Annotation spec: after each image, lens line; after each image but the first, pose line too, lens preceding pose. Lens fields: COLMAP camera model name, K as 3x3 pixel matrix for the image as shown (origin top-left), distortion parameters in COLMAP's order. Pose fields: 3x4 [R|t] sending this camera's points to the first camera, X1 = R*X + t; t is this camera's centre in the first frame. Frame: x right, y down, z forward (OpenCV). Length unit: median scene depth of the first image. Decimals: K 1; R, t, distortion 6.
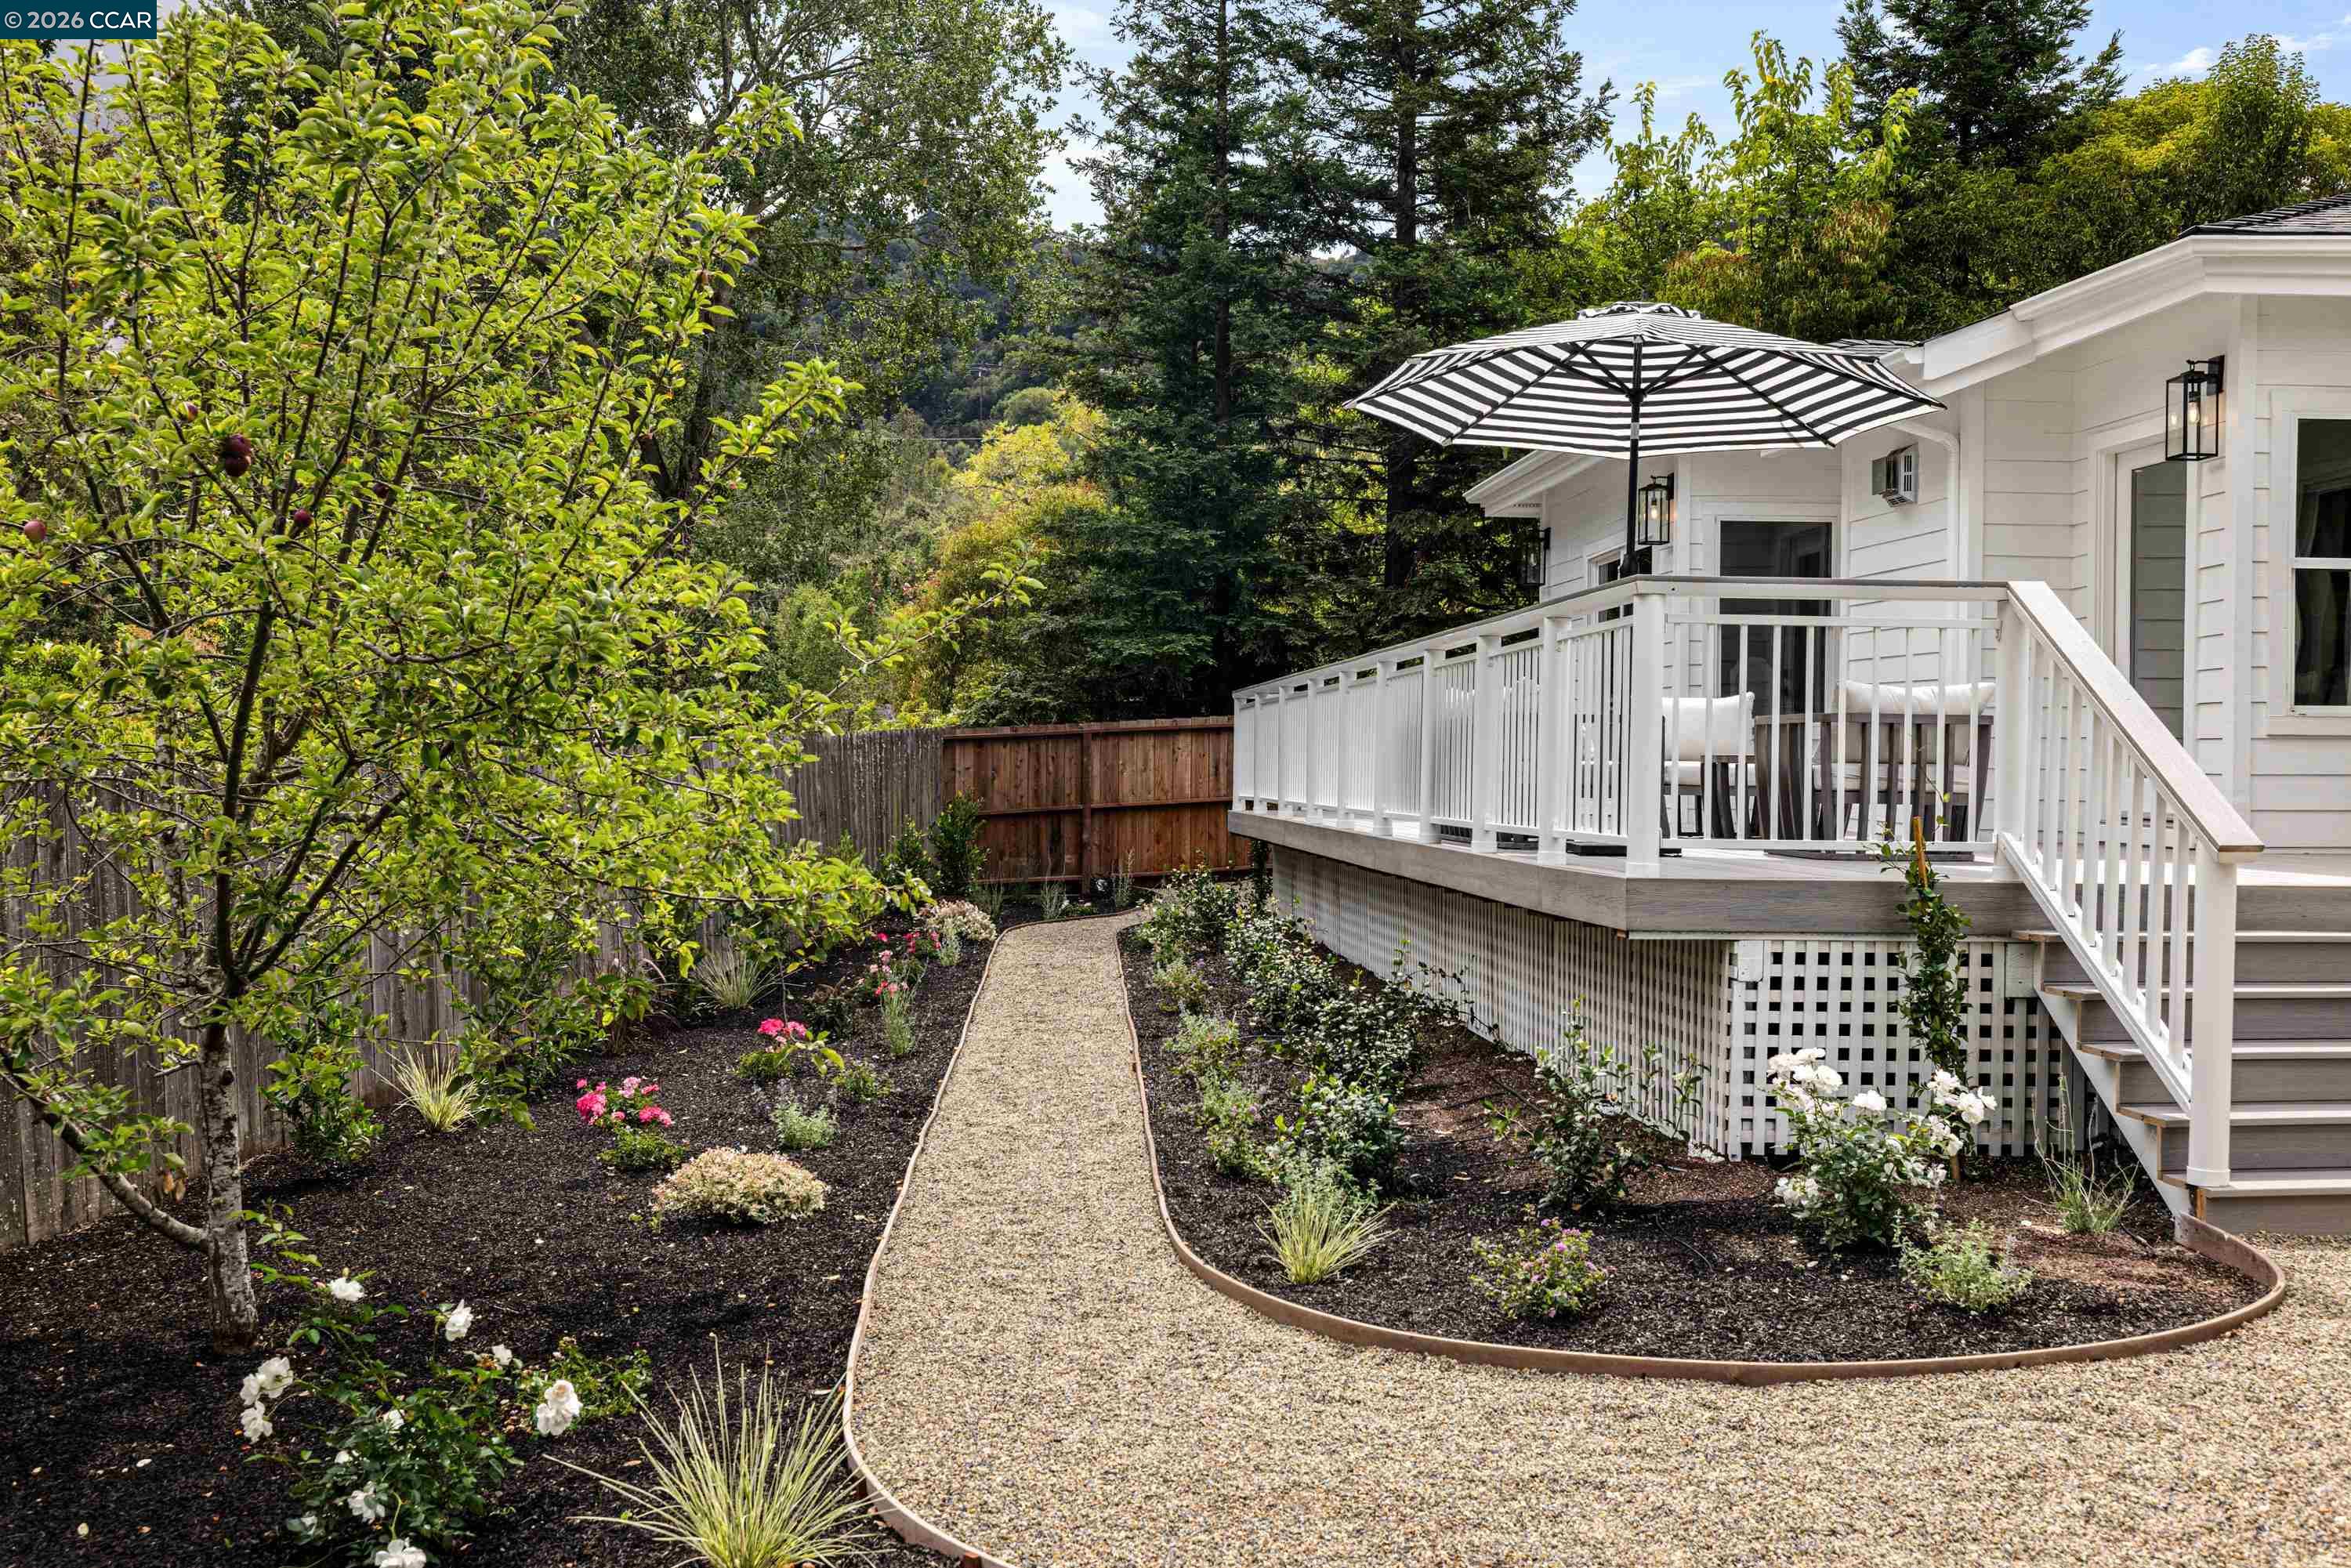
lens RADIAL K [[2253.5, 0, 1172.2], [0, 2253.5, 774.3], [0, 0, 1]] dist [0.014903, -0.000391]
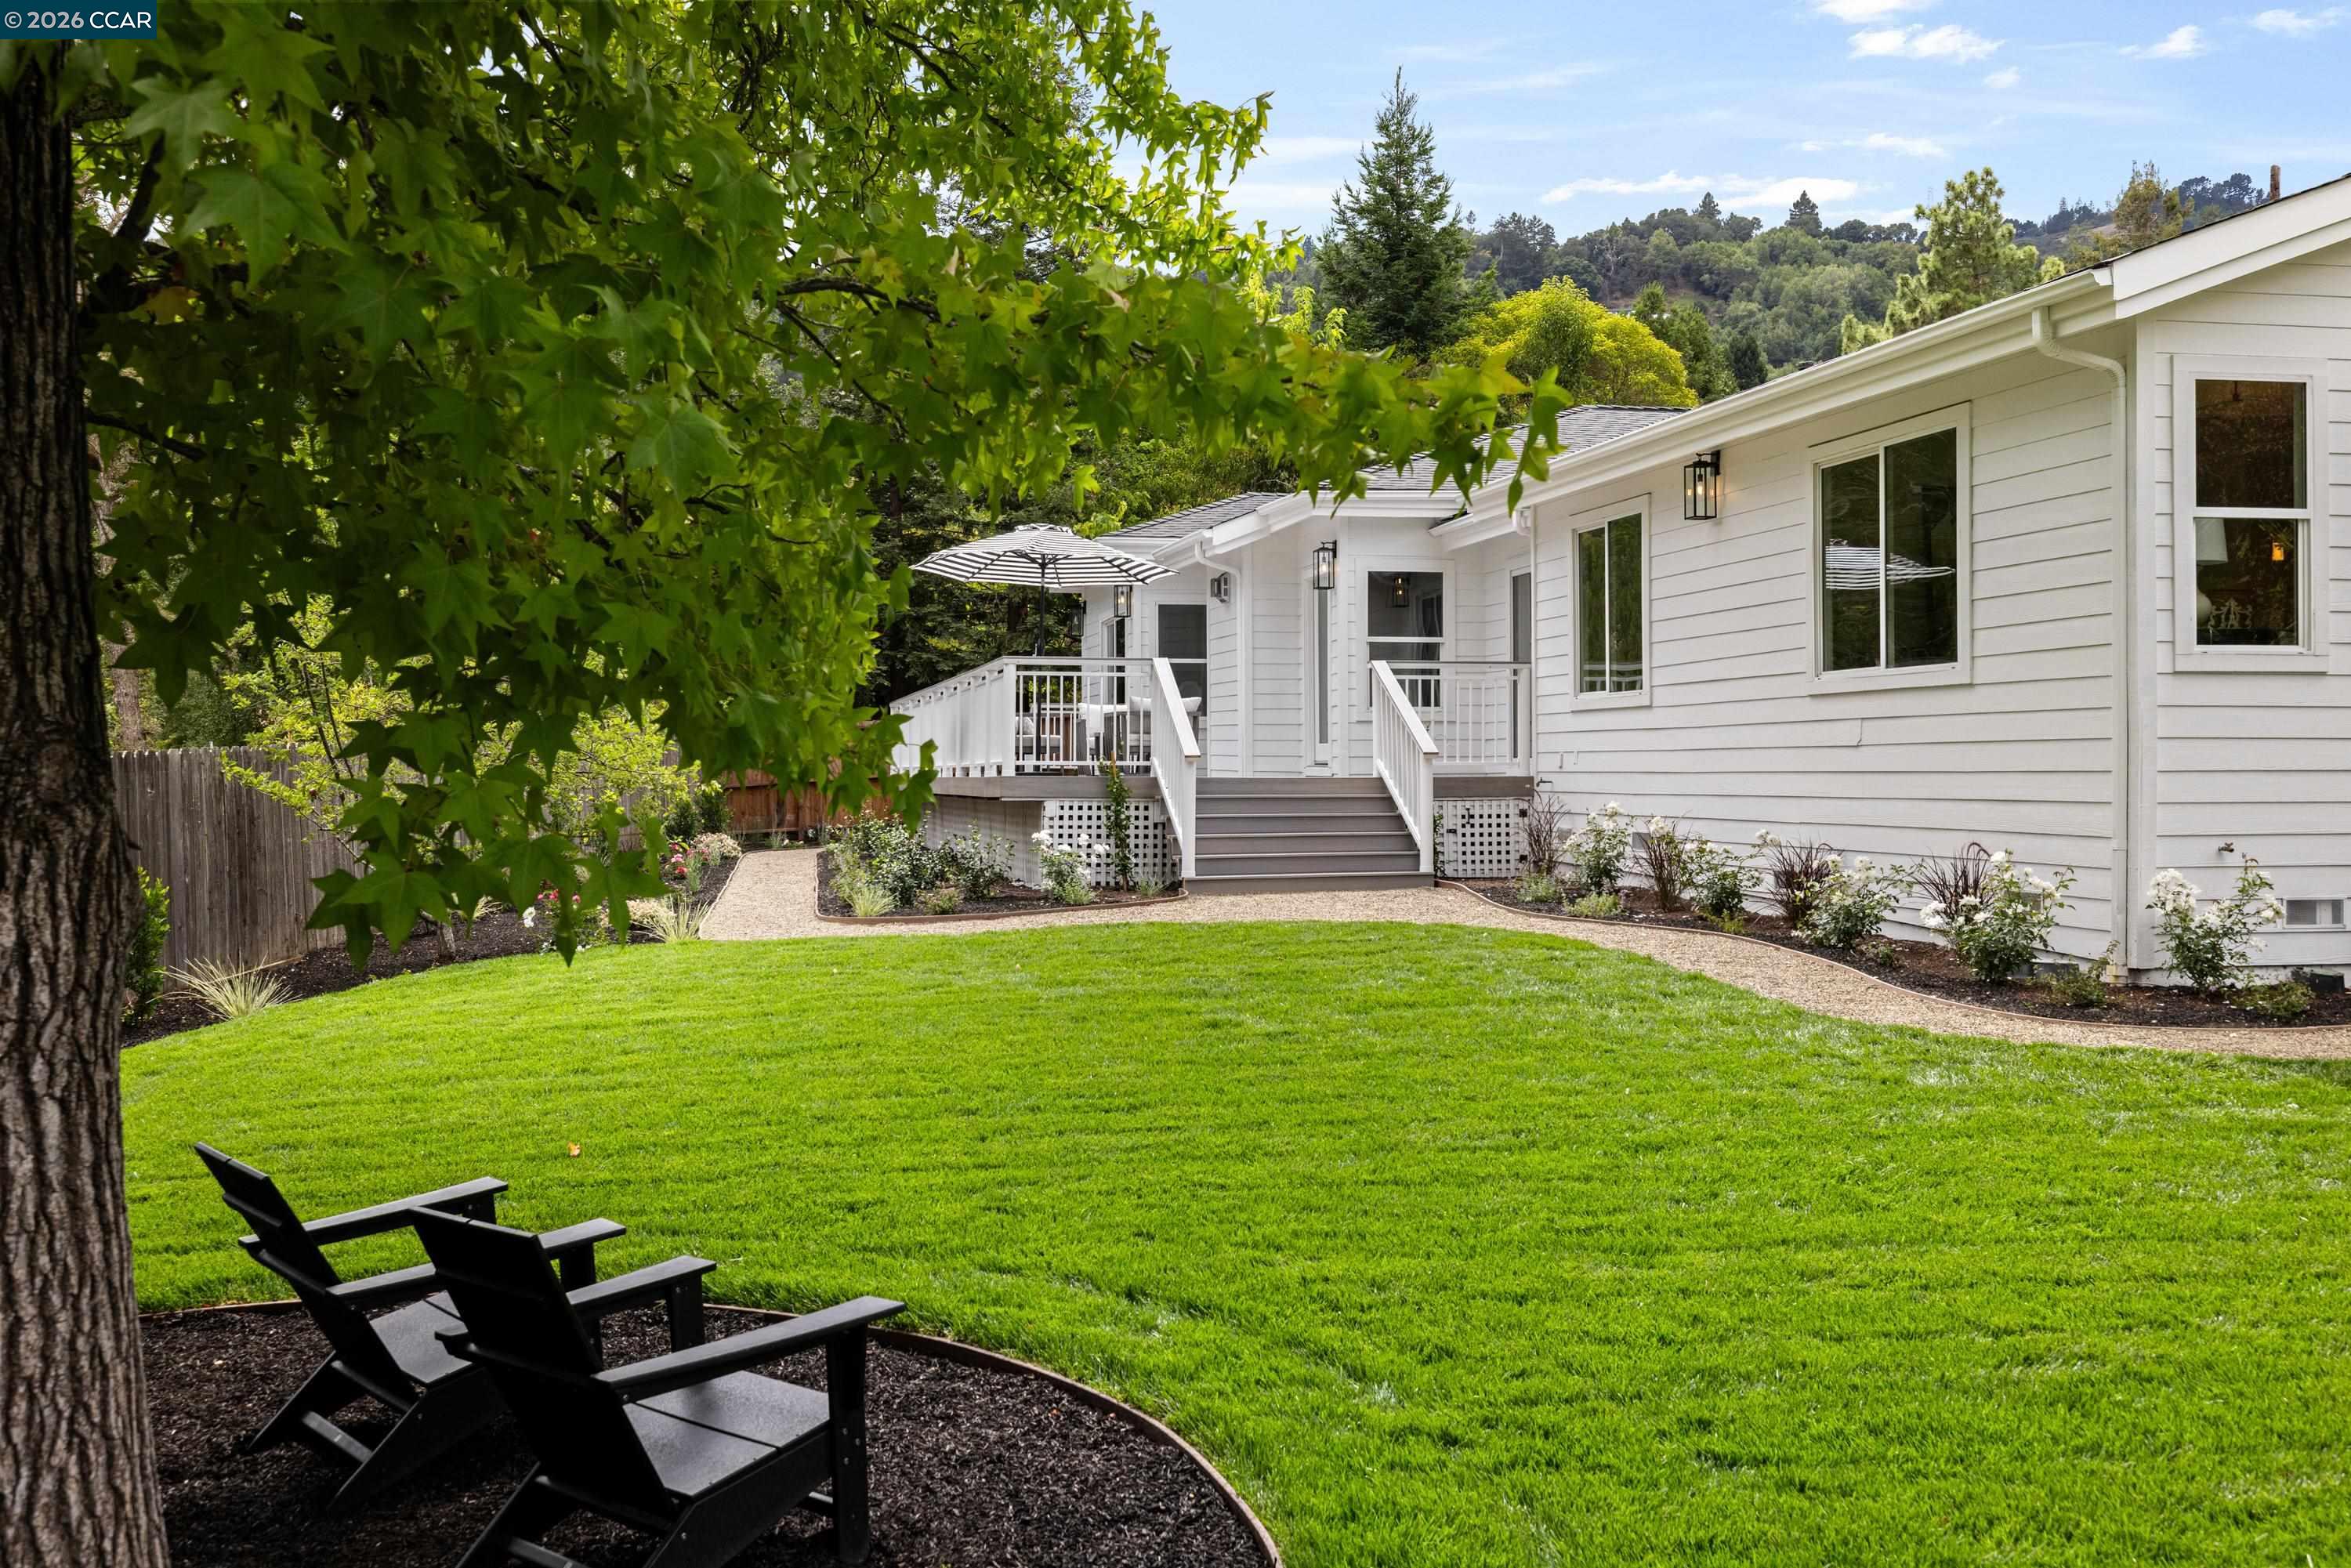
lens RADIAL K [[2253.5, 0, 1172.2], [0, 2253.5, 774.3], [0, 0, 1]] dist [0.014903, -0.000391]
pose [[0.993282, -0.010284, 0.115261, 0.042829], [0.010863, 0.999931, -0.004399, 0.023897], [-0.115208, 0.005622, 0.993325, -0.639154]]
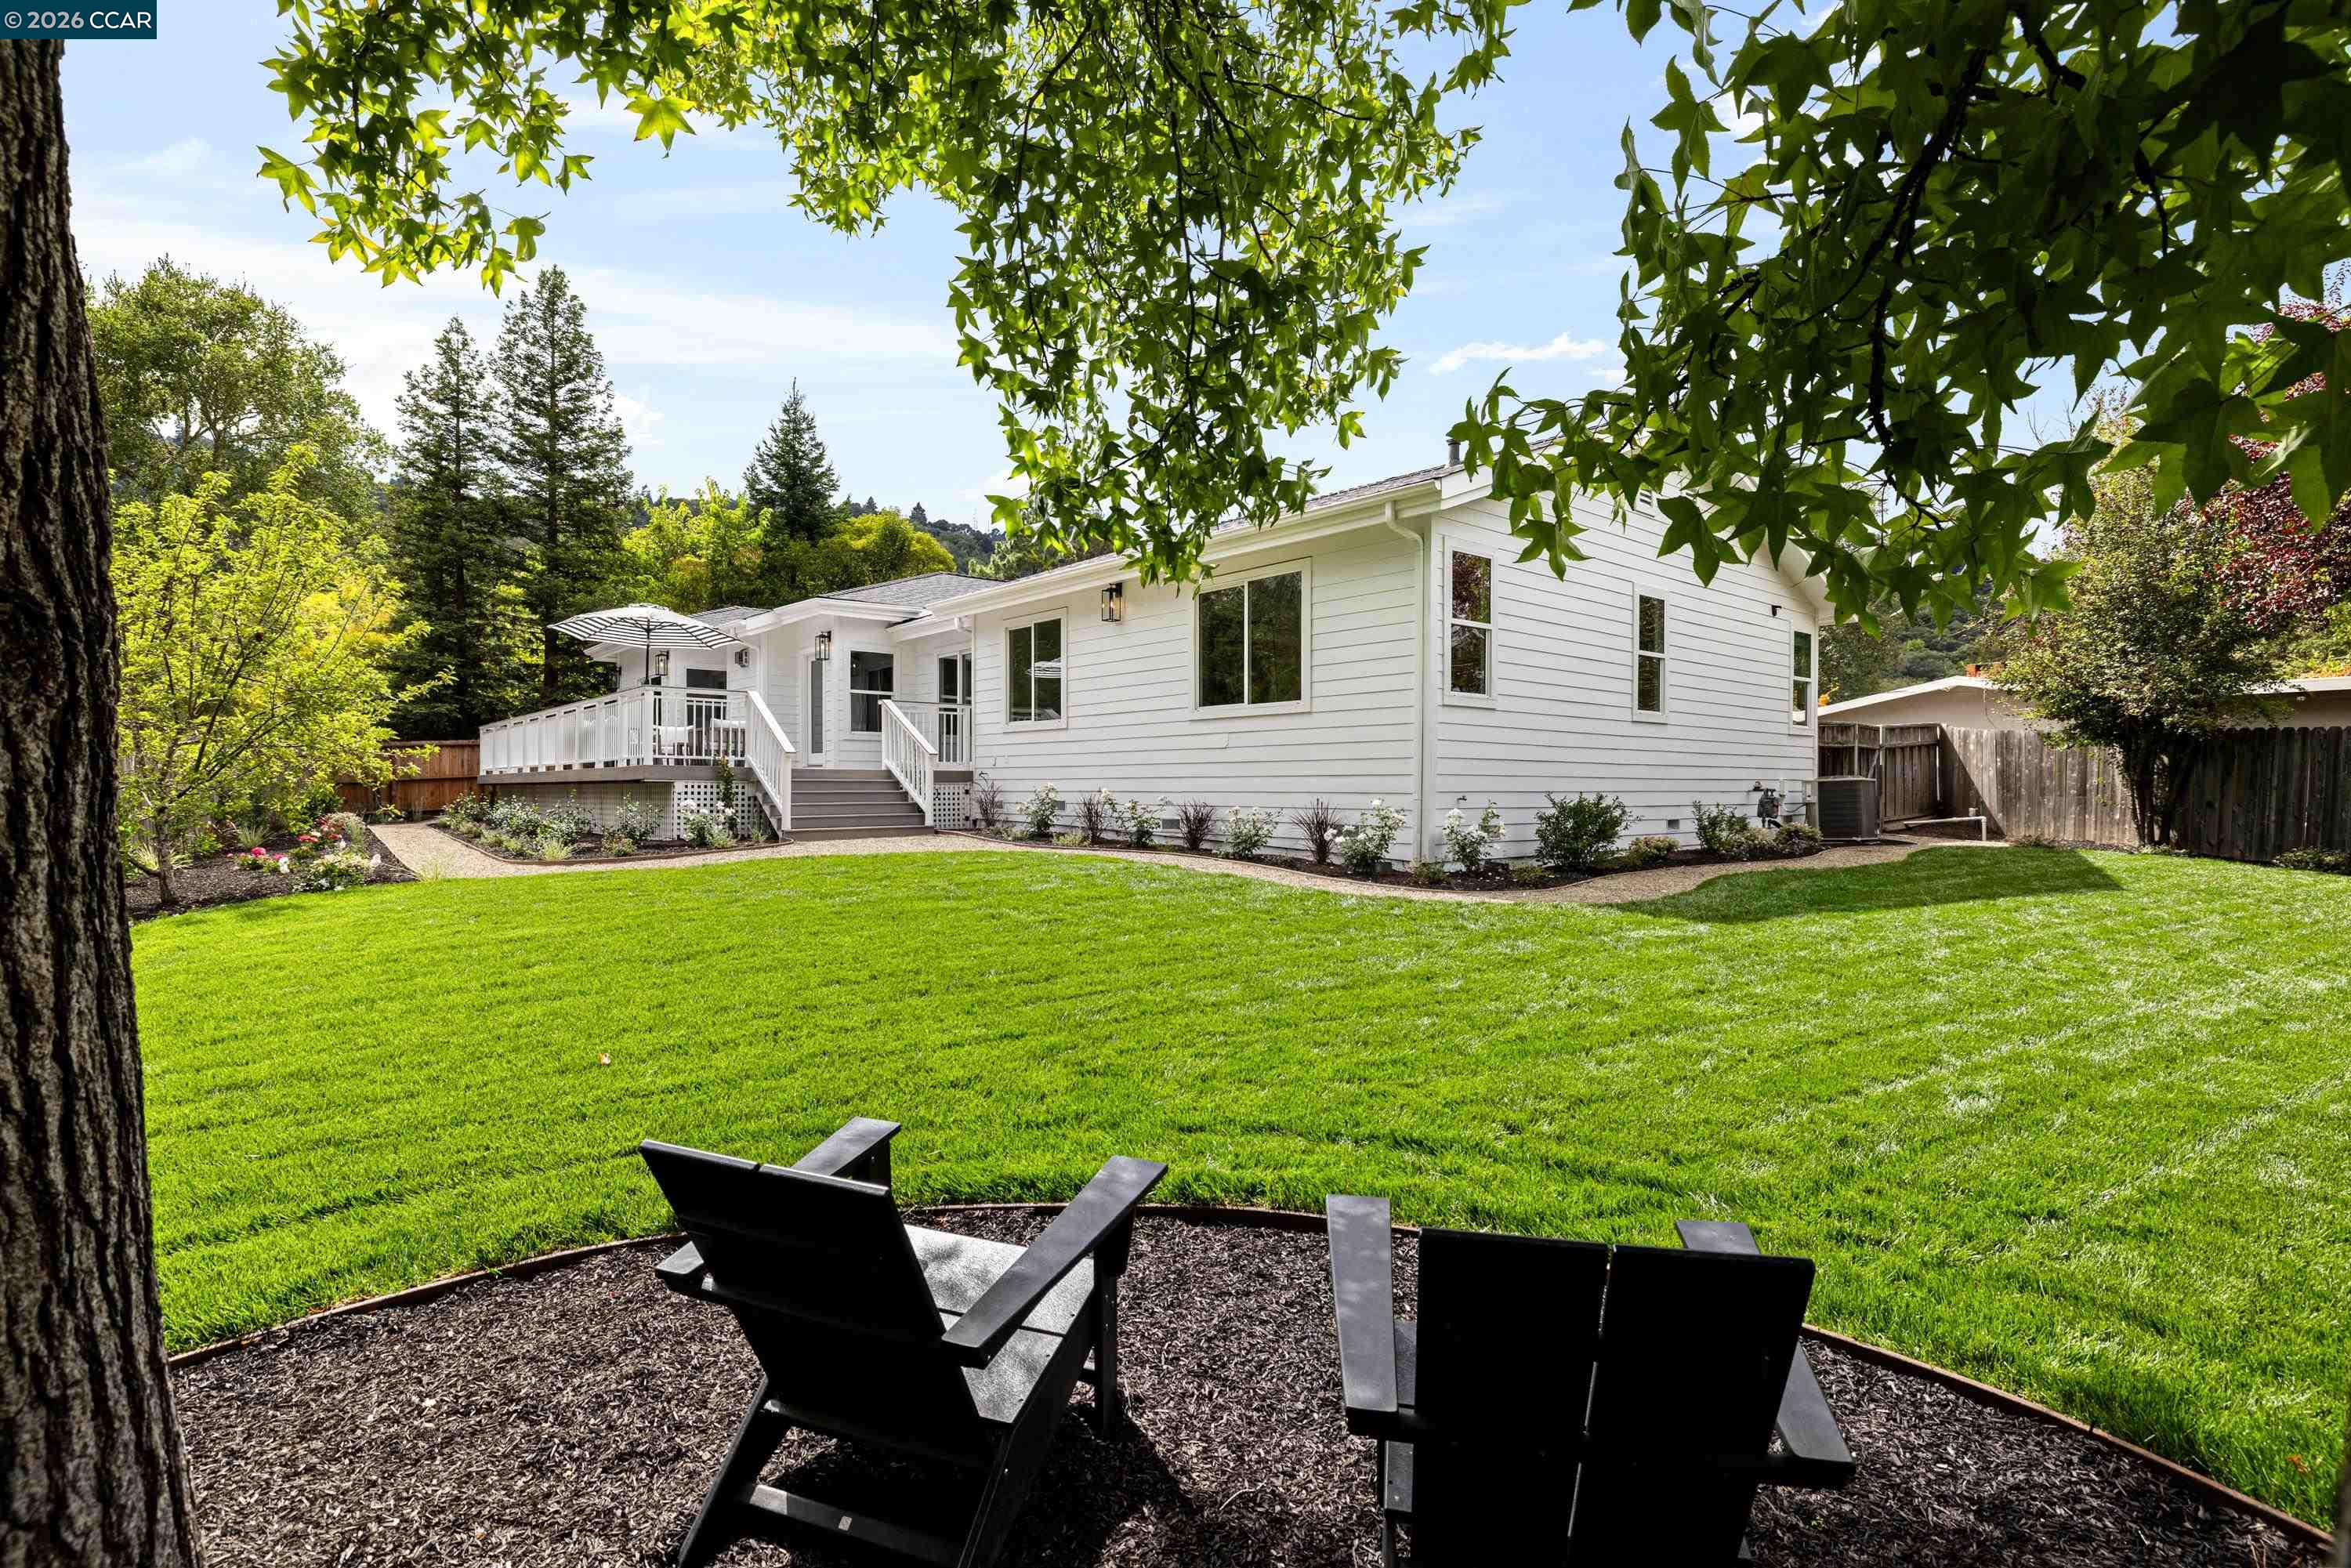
lens RADIAL K [[1119.8, 0, 1170.2], [0, 1119.8, 796.8], [0, 0, 1]] dist [-0.000349, 0.000019]
pose [[0.814233, -0.010748, 0.580439, -0.070118], [0.009040, 0.999942, 0.005834, 0.040096], [-0.580468, 0.000497, 0.814283, -0.432065]]
